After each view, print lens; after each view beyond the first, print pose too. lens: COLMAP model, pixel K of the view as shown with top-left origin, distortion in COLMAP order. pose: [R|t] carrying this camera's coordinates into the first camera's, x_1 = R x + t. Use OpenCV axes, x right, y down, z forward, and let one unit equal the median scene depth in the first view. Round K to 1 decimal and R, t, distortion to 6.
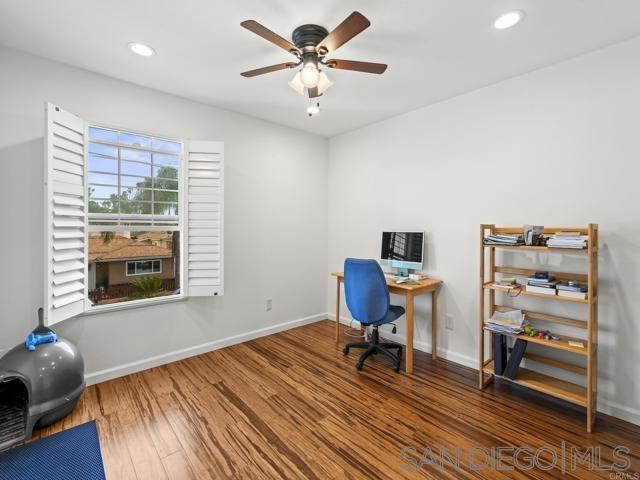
lens RADIAL K [[289.5, 0, 319.5], [0, 289.5, 230.2], [0, 0, 1]] dist [-0.002821, -0.000291]
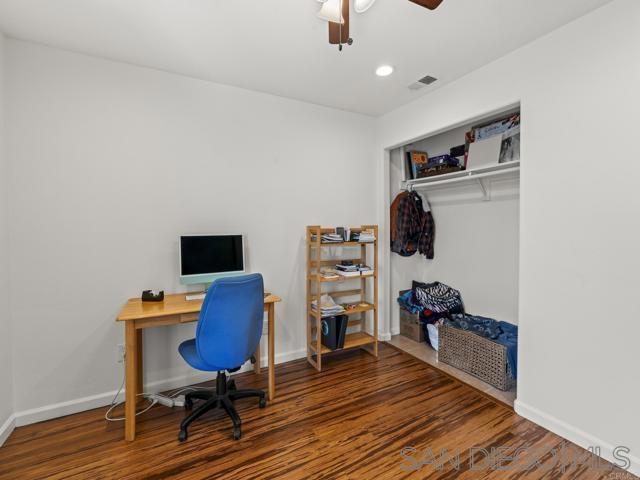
lens RADIAL K [[289.5, 0, 319.5], [0, 289.5, 230.2], [0, 0, 1]] dist [-0.002821, -0.000291]
pose [[0.237609, -0.016483, 0.971221, -0.559363], [0.017009, 0.999773, 0.012807, -0.017762], [-0.971212, 0.013476, 0.237835, 0.760017]]
